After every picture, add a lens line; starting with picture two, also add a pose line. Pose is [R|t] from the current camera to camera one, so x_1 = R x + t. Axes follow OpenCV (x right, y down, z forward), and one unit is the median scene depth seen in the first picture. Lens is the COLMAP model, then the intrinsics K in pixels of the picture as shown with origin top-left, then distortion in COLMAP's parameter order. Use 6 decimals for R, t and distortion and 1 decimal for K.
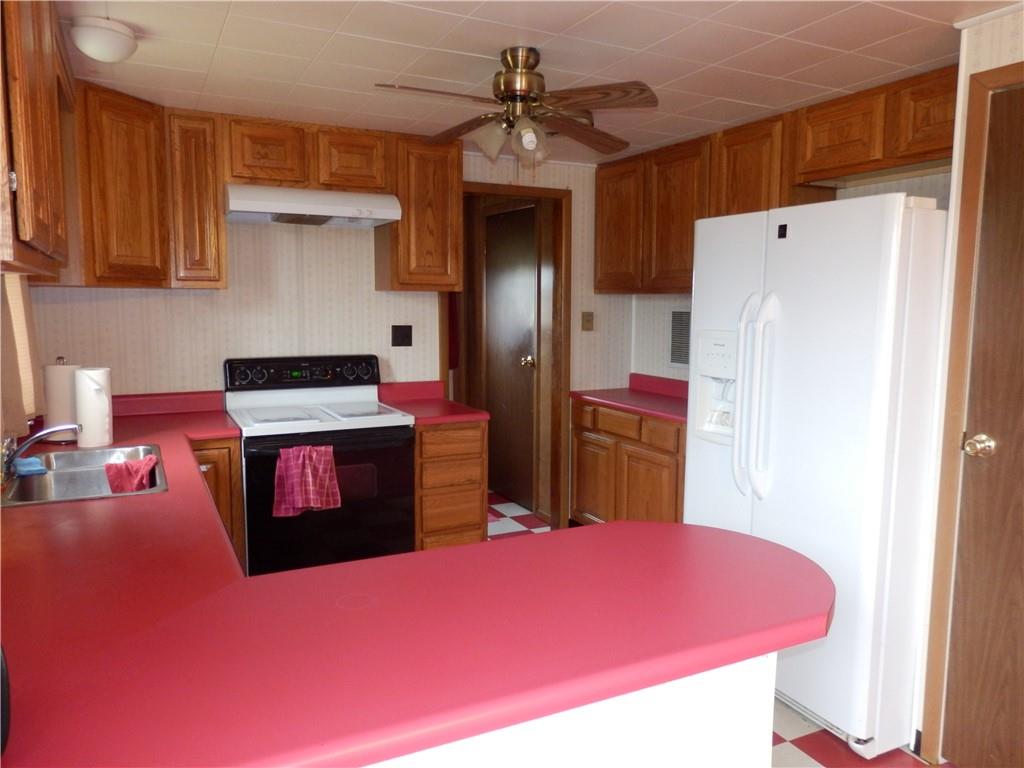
lens RADIAL K [[747.2, 0, 512.9], [0, 747.2, 385.7], [0, 0, 1]] dist [-0.031729, 0.022697]
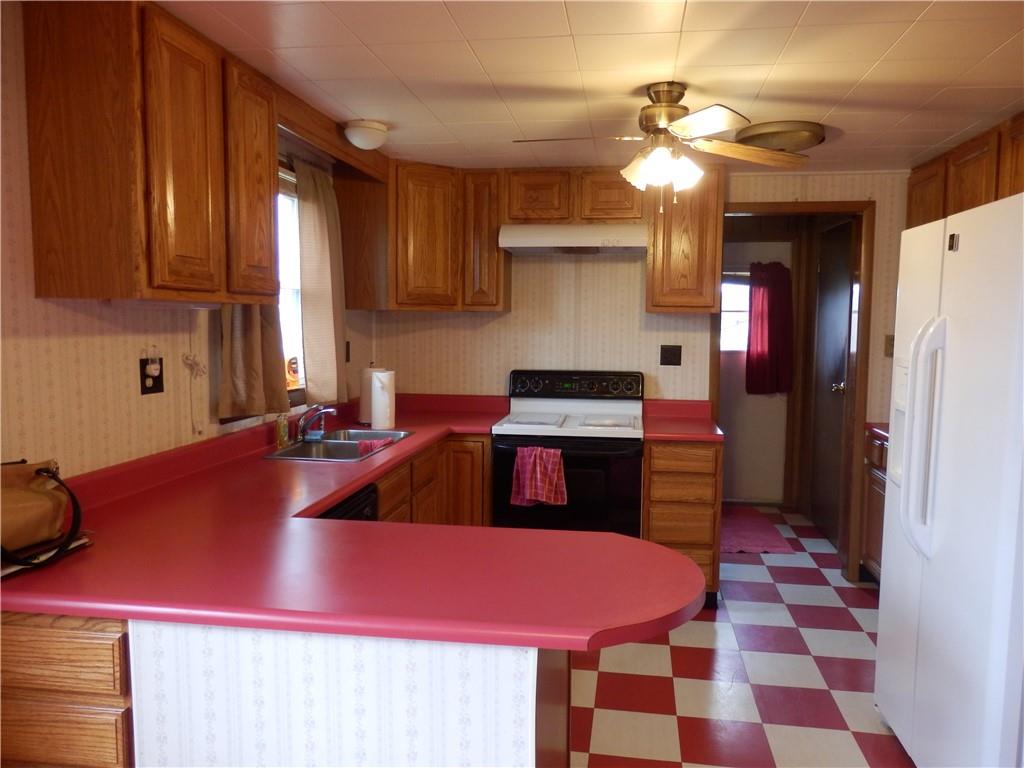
lens RADIAL K [[747.2, 0, 513.7], [0, 747.2, 384.0], [0, 0, 1]] dist [-0.031729, 0.022697]
pose [[0.812846, 0.051013, -0.580241, 0.329365], [-0.066788, 0.997750, -0.005843, -0.006792], [0.578637, 0.043503, 0.814424, 0.026571]]
